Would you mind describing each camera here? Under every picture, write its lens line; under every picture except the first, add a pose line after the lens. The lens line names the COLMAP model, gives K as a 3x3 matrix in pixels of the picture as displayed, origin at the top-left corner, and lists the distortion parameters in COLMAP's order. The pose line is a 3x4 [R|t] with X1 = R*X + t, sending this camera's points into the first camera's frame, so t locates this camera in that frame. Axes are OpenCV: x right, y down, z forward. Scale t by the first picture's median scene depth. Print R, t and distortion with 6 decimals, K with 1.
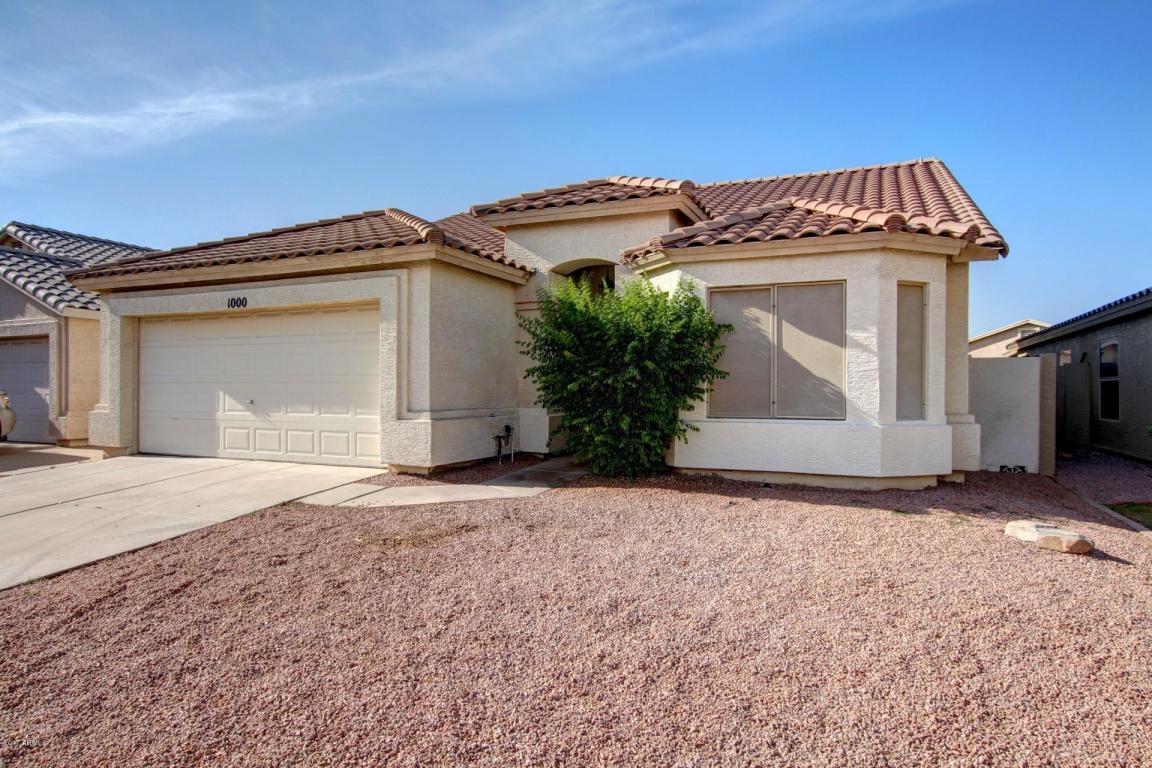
lens RADIAL K [[697.2, 0, 582.0], [0, 697.2, 382.7], [0, 0, 1]] dist [-0.014599, 0.002374]
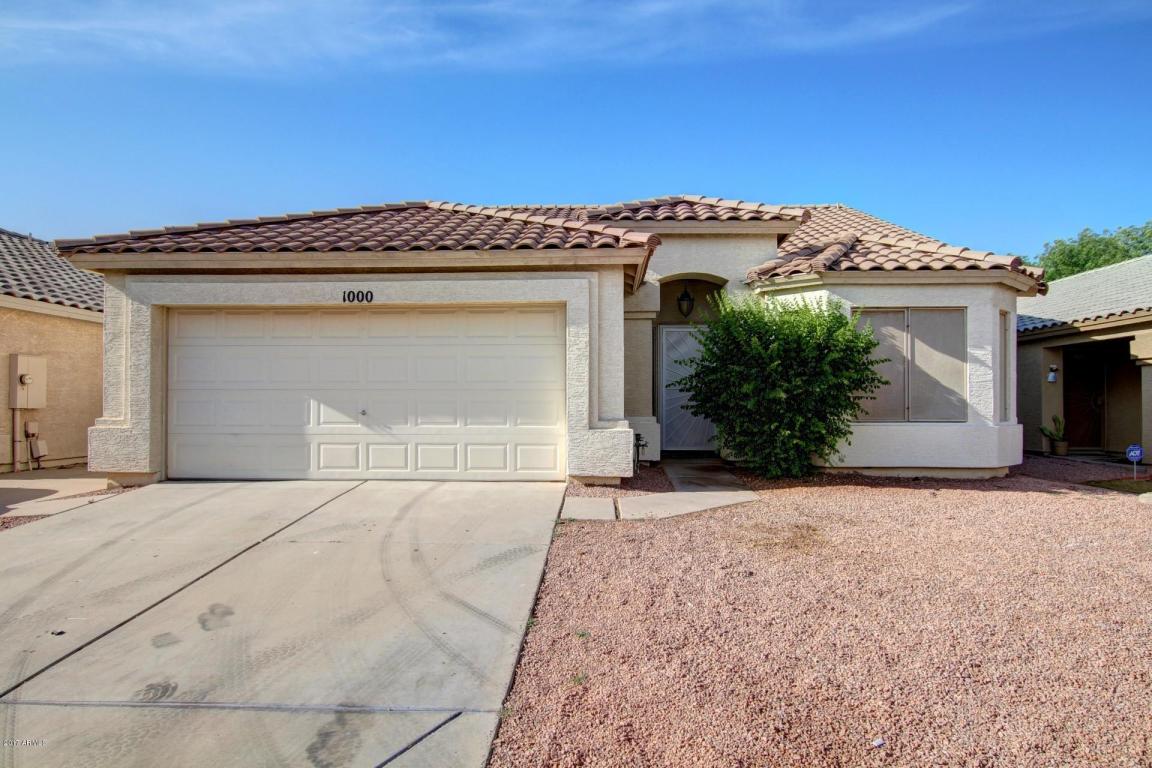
lens RADIAL K [[697.2, 0, 578.7], [0, 697.2, 393.0], [0, 0, 1]] dist [-0.014599, 0.002374]
pose [[0.926666, 0.002332, 0.375880, -0.630562], [-0.001199, 0.999994, -0.003248, 0.006786], [-0.375885, 0.002560, 0.926663, 0.115679]]
